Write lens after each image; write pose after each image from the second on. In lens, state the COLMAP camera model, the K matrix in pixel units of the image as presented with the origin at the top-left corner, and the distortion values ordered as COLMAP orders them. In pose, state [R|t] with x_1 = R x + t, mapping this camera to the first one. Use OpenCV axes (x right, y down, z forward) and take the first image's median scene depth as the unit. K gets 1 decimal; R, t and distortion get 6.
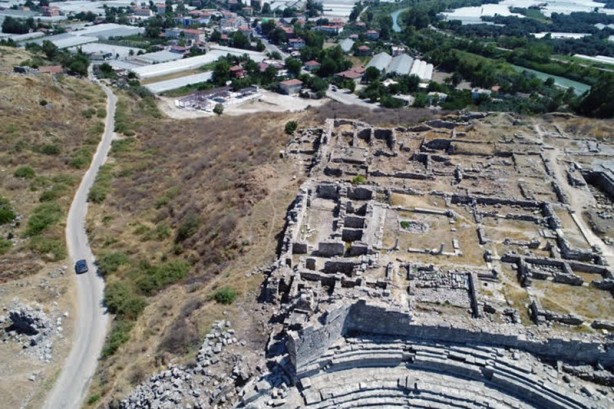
lens RADIAL K [[419.1, 0, 306.5], [0, 419.1, 202.0], [0, 0, 1]] dist [0.003061, -0.000103]
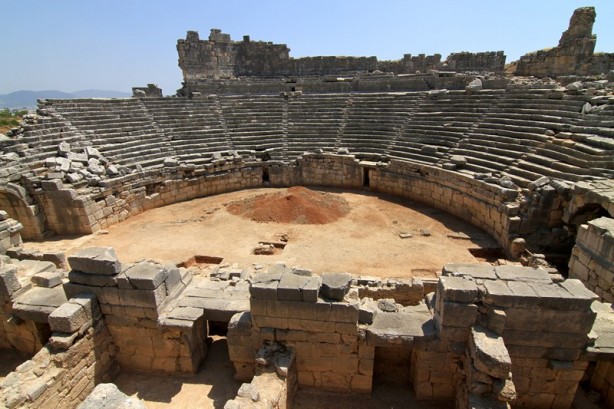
lens RADIAL K [[316.7, 0, 306.4], [0, 316.7, 203.4], [0, 0, 1]] dist [-0.003472, -0.000533]
pose [[0.995309, -0.068681, 0.068137, 0.108672], [0.081062, 0.976466, -0.199859, 0.463656], [-0.052807, 0.204445, 0.977453, 0.107994]]
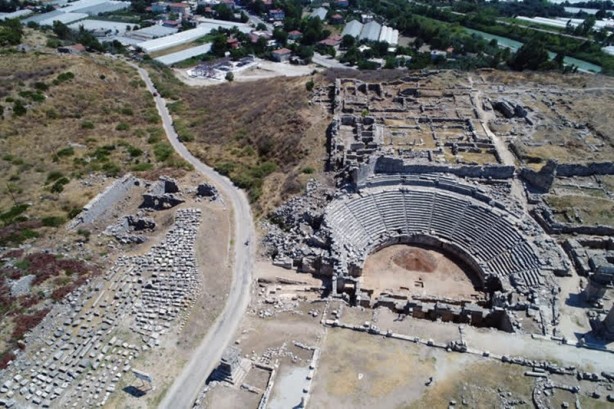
lens RADIAL K [[419.1, 0, 305.2], [0, 419.1, 204.1], [0, 0, 1]] dist [0.003061, -0.000103]
pose [[0.995748, -0.062892, 0.067316, -0.241044], [0.057133, 0.994800, 0.084314, 0.147303], [-0.072268, -0.080109, 0.994163, -0.667428]]
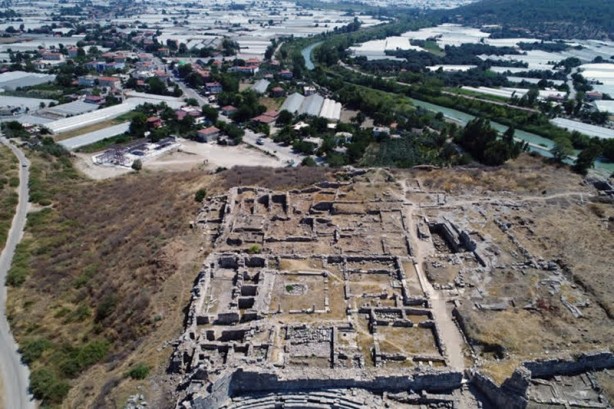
lens RADIAL K [[419.1, 0, 307.4], [0, 419.1, 202.5], [0, 0, 1]] dist [0.003061, -0.000103]
pose [[0.984462, -0.085921, 0.153143, 0.095924], [0.093770, 0.994587, -0.044771, -0.111069], [-0.148467, 0.058436, 0.987189, -0.201177]]
